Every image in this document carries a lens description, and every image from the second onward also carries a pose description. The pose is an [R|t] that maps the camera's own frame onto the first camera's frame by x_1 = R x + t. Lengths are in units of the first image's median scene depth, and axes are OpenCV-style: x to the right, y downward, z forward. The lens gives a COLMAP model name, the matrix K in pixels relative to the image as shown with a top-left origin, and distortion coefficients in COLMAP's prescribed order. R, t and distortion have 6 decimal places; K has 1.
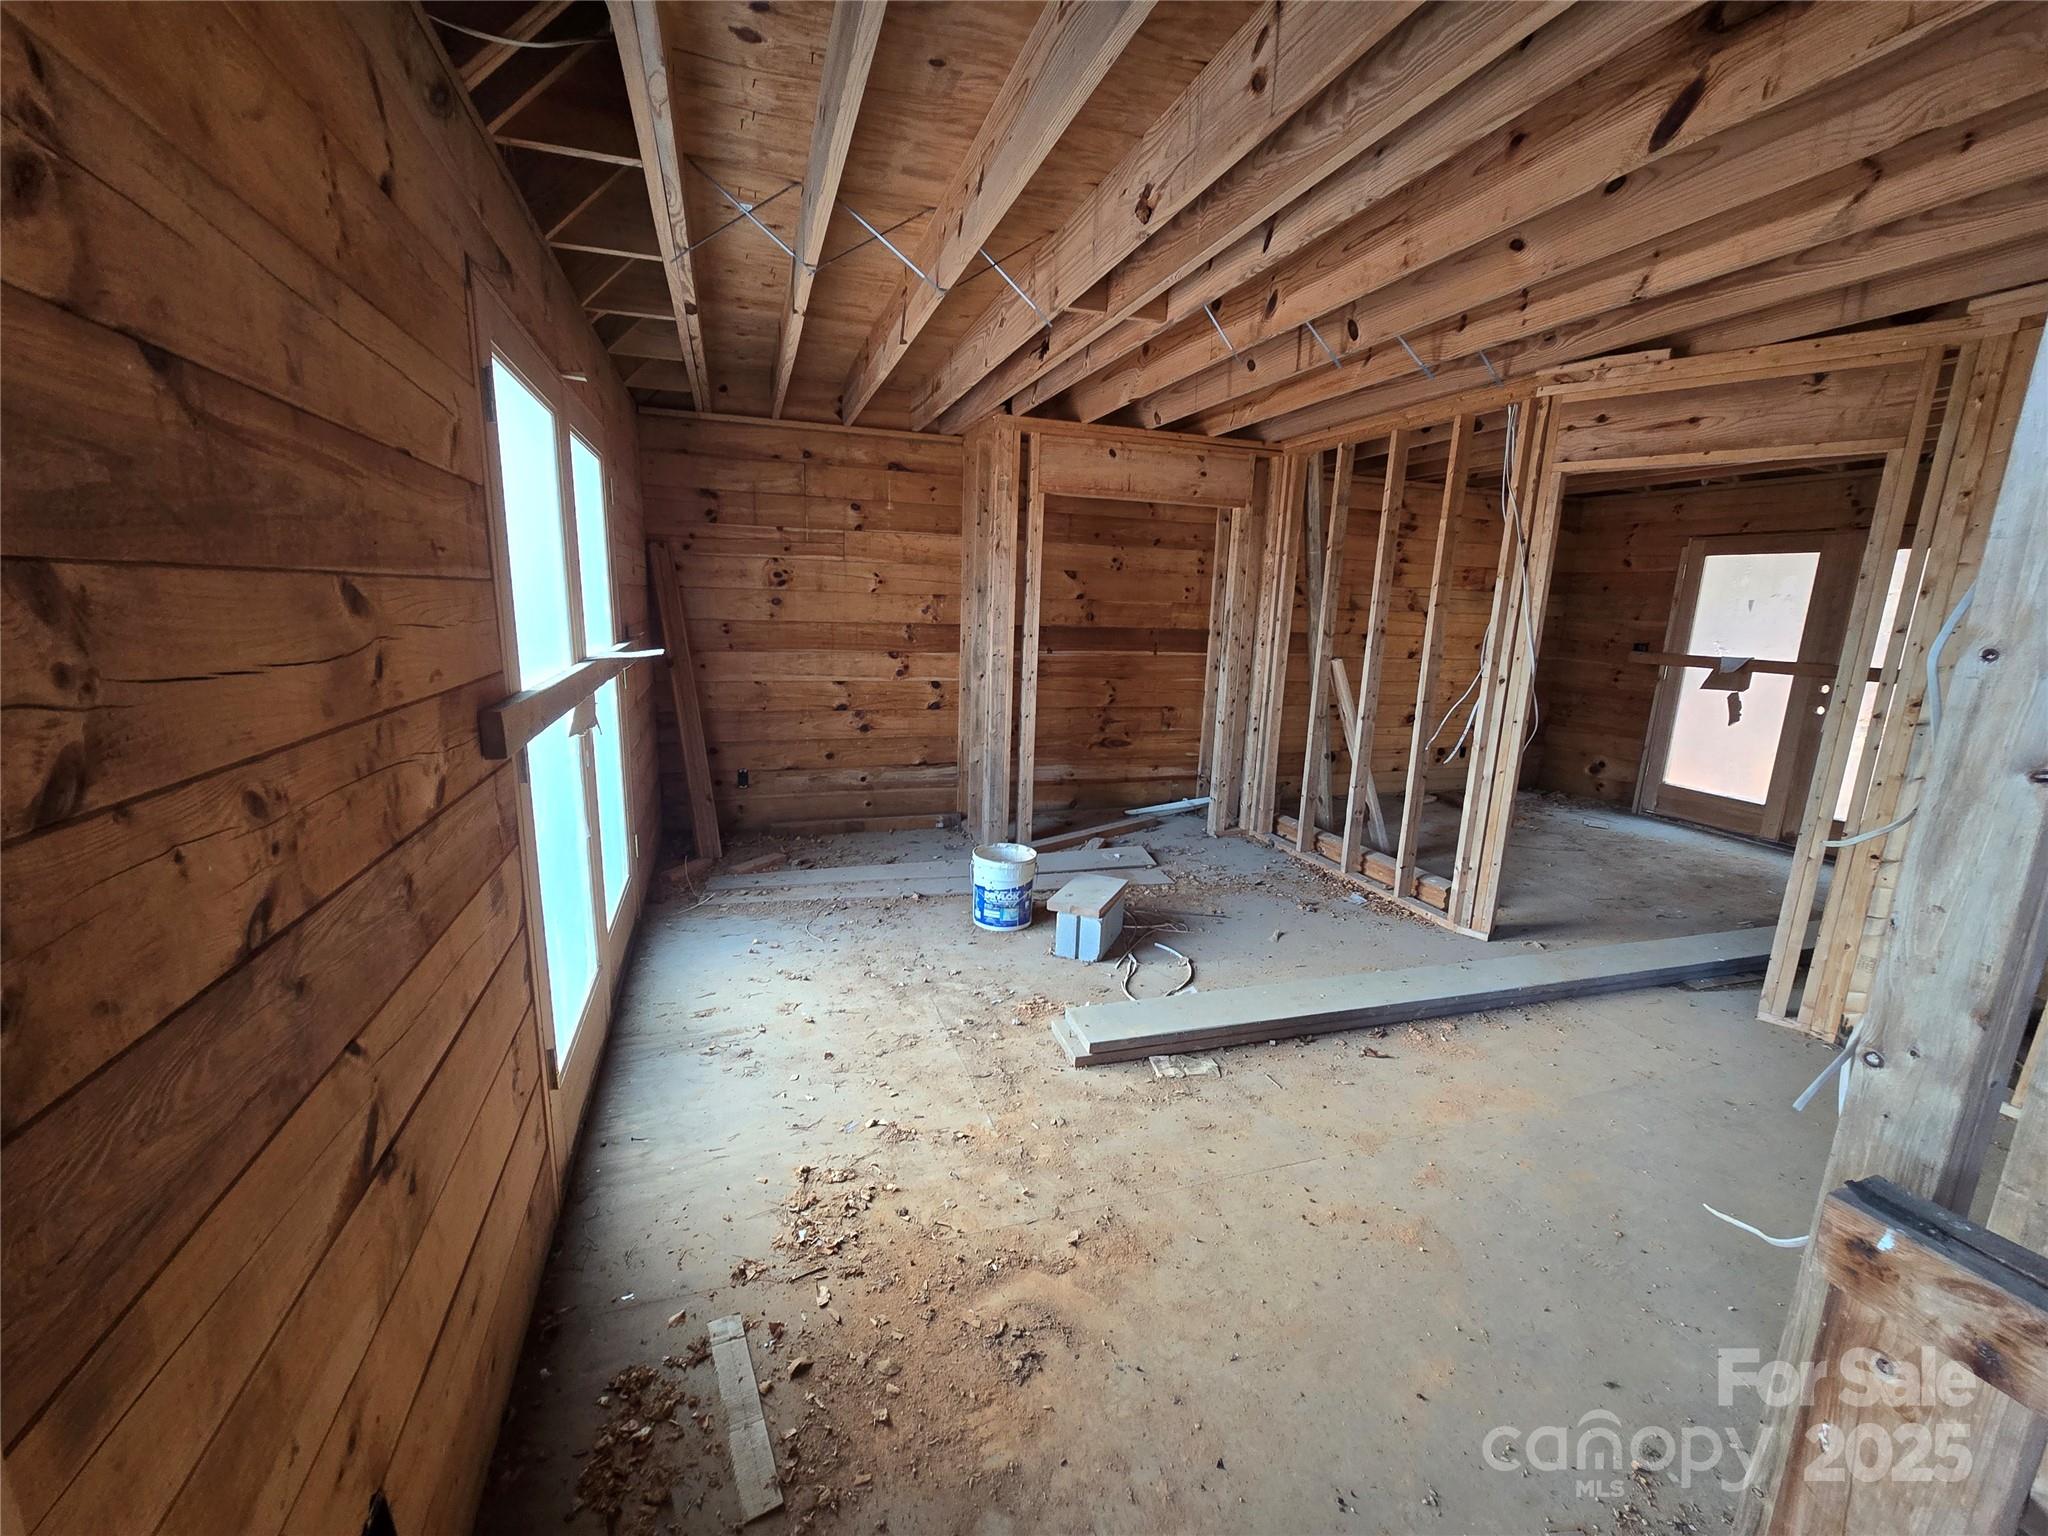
lens RADIAL K [[833.5, 0, 1018.2], [0, 833.5, 770.5], [0, 0, 1]] dist [-0.002821, 0.000555]
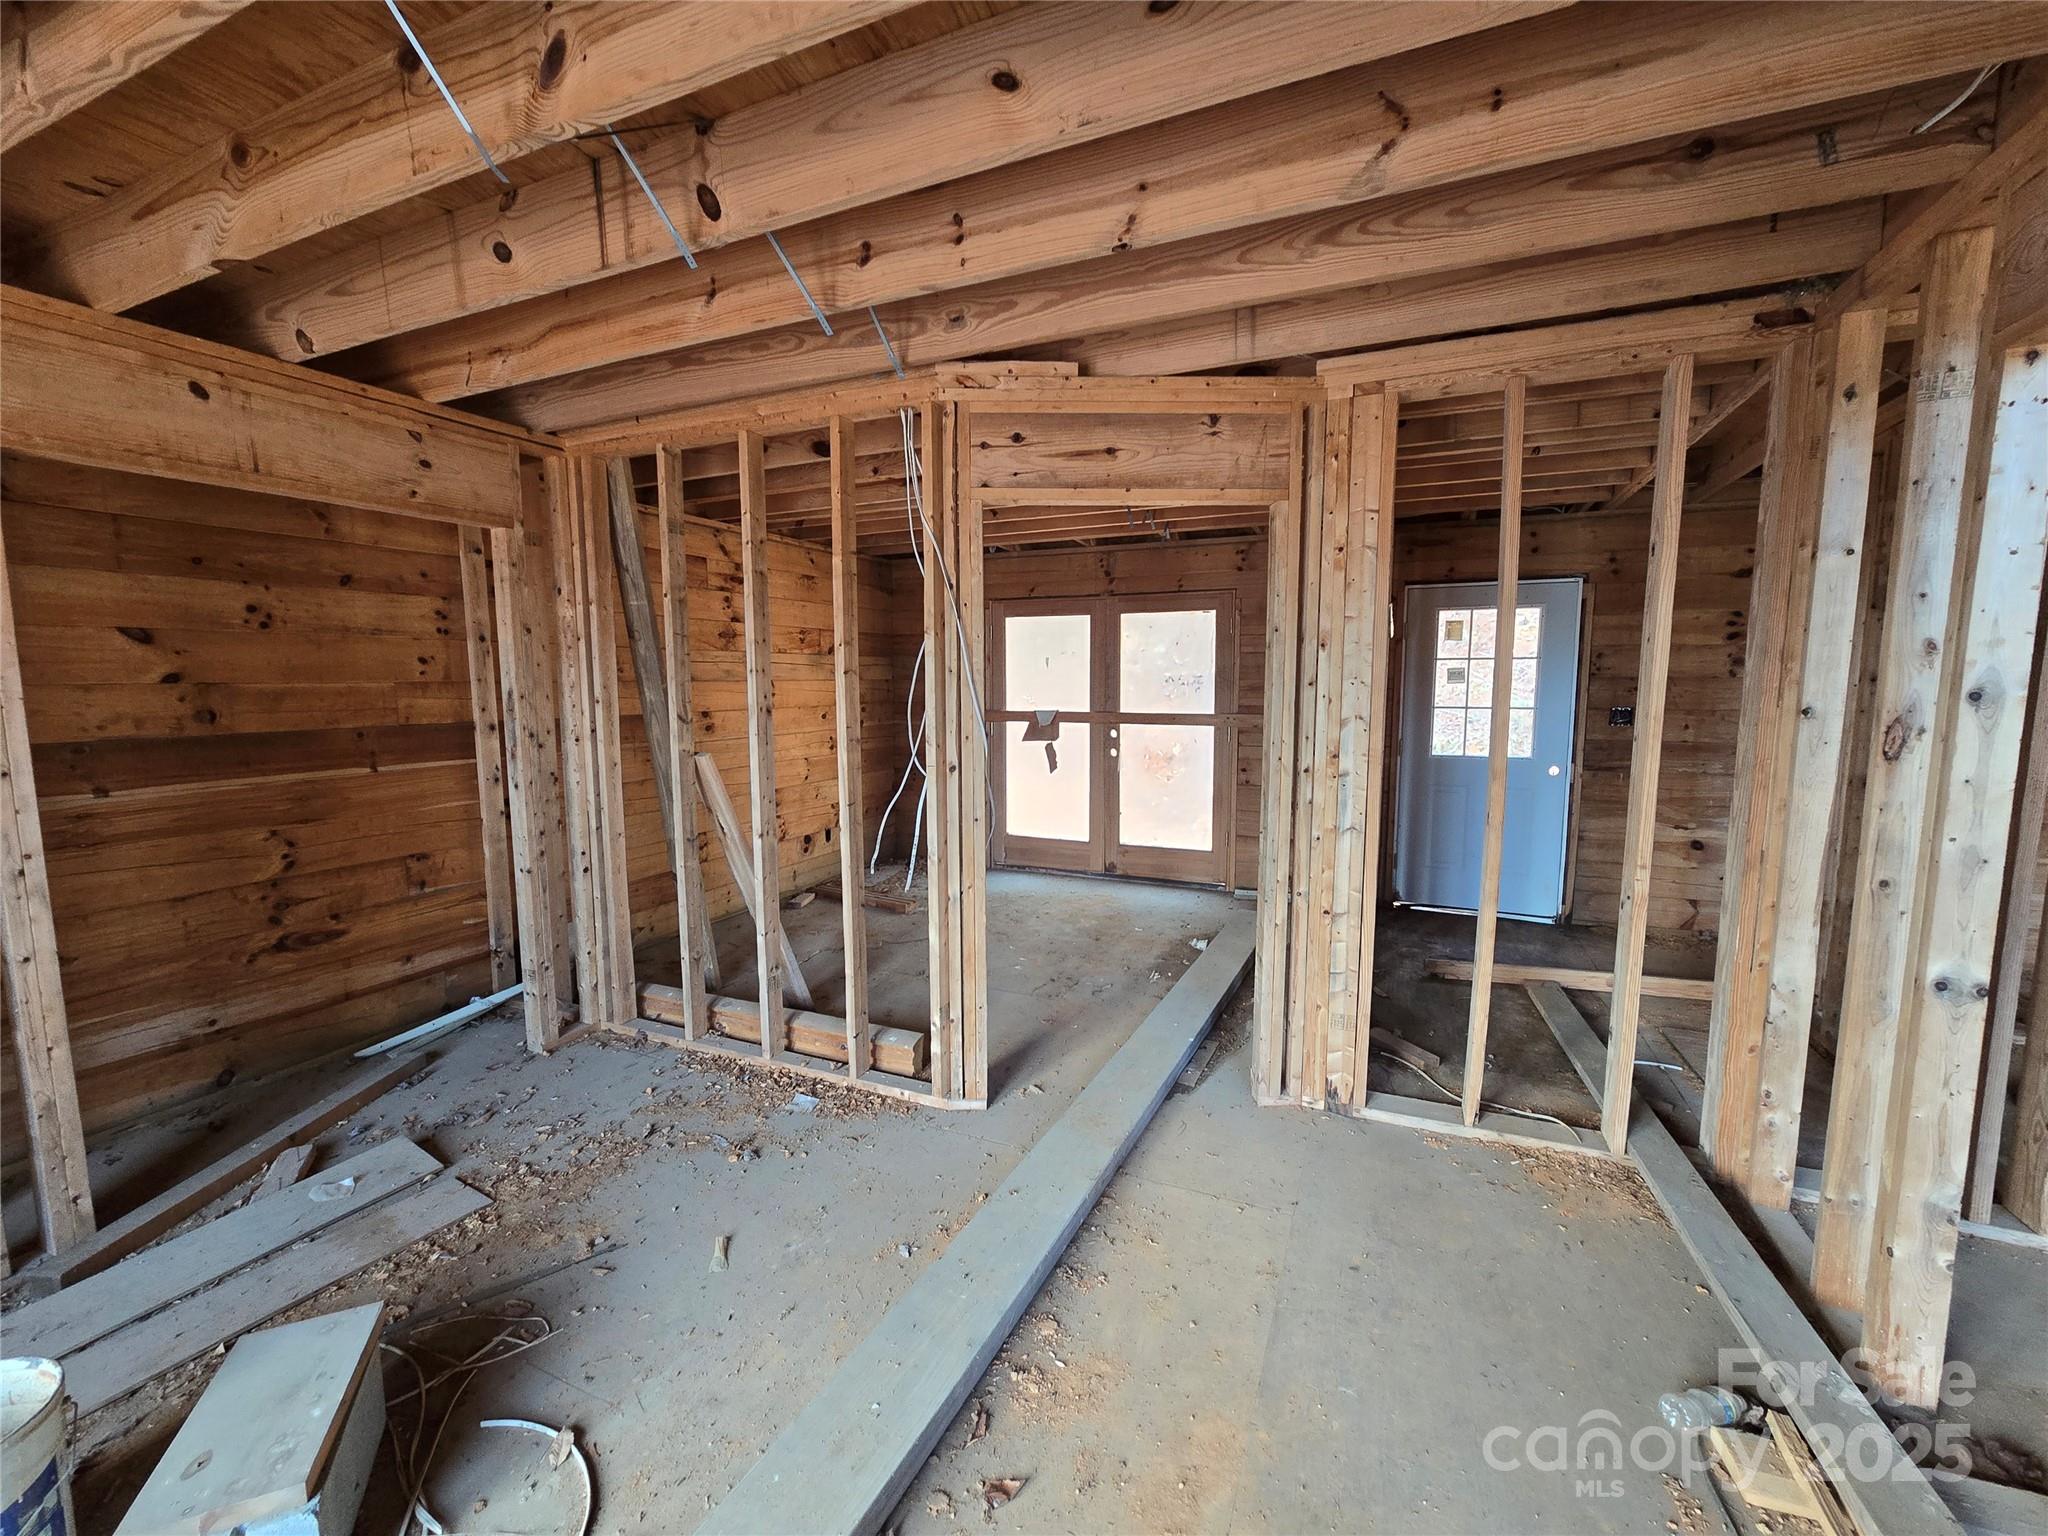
lens RADIAL K [[833.5, 0, 1029.0], [0, 833.5, 766.2], [0, 0, 1]] dist [-0.002821, 0.000555]
pose [[0.674343, -0.114324, 0.729515, 0.059148], [0.174999, 0.984540, -0.007474, -0.070223], [-0.717382, 0.132704, 0.683924, 0.330631]]
